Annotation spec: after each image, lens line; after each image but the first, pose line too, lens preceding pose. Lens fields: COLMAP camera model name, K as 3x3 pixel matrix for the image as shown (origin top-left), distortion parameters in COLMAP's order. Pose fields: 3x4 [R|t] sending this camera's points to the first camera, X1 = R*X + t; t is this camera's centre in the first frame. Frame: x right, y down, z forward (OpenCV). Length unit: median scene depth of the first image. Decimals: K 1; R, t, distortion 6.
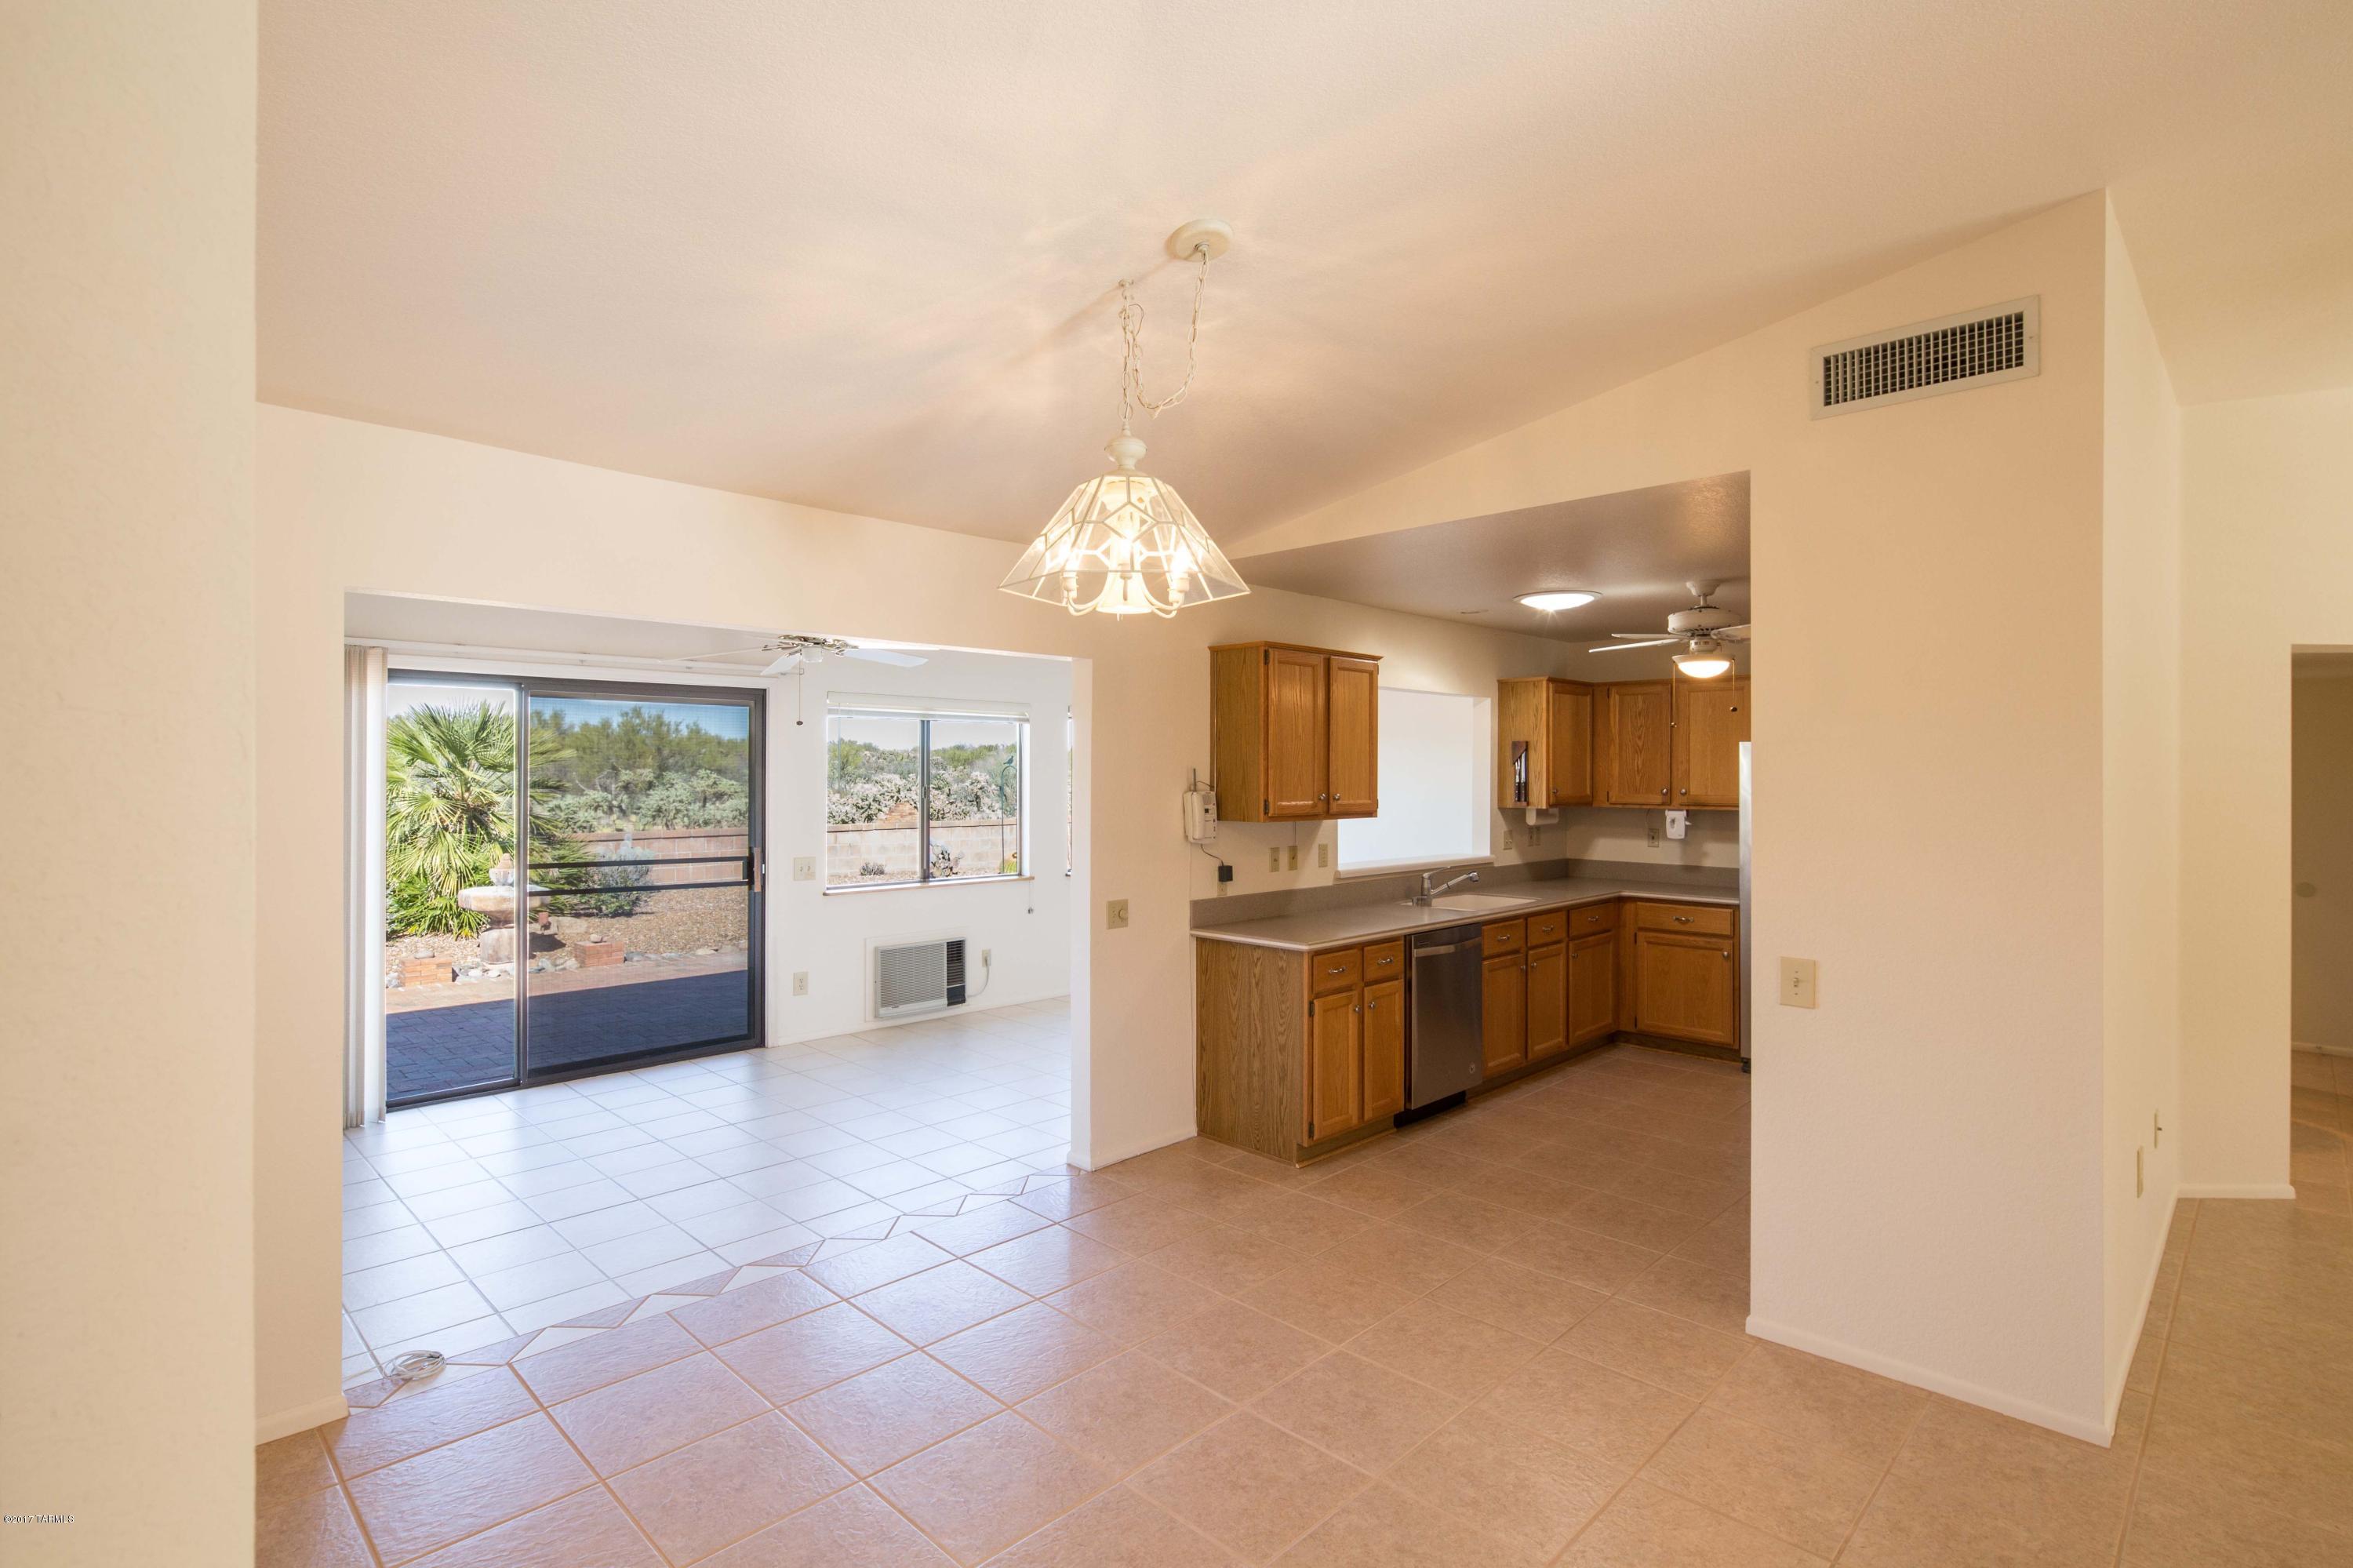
lens RADIAL K [[1133.0, 0, 1192.9], [0, 1133.0, 780.2], [0, 0, 1]] dist [-0.001462, -0.000743]
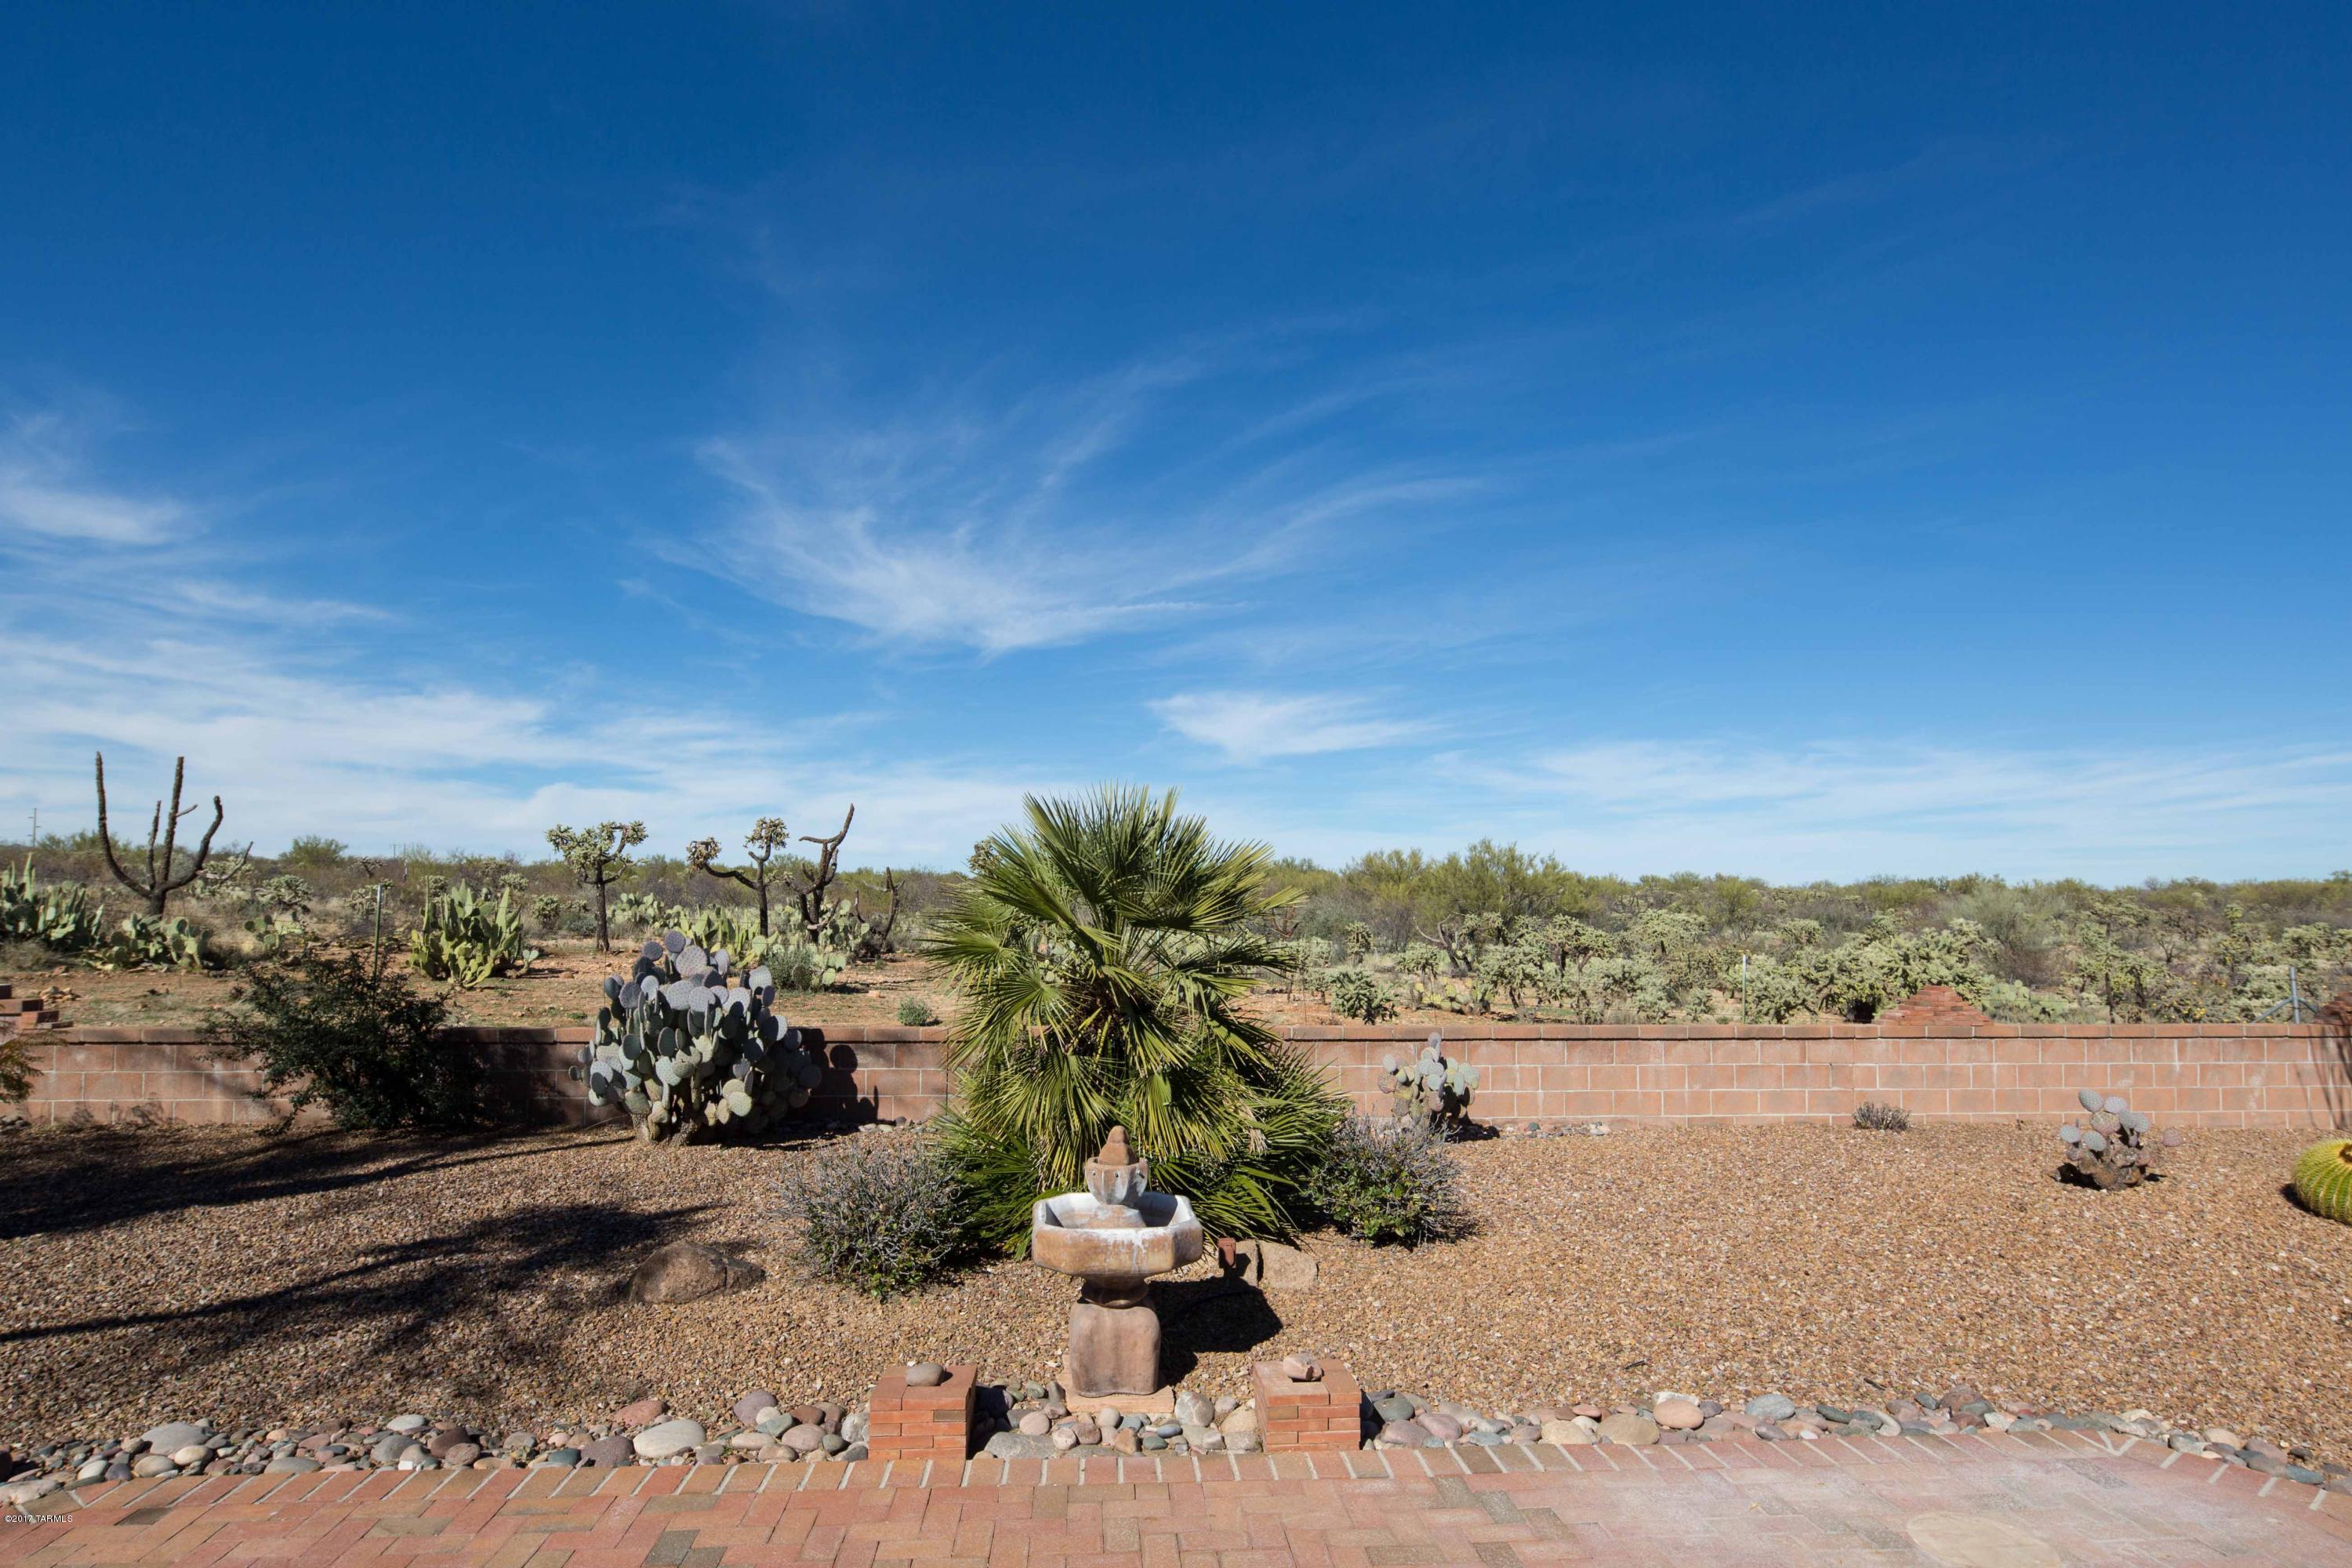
lens RADIAL K [[1132.5, 0, 1187.6], [0, 1132.5, 788.0], [0, 0, 1]] dist [-0.001462, -0.000743]
pose [[0.746974, -0.066637, -0.661505, -0.109048], [-0.010275, 0.993689, -0.111702, -0.005878], [0.664774, 0.090235, 0.741575, 0.256727]]
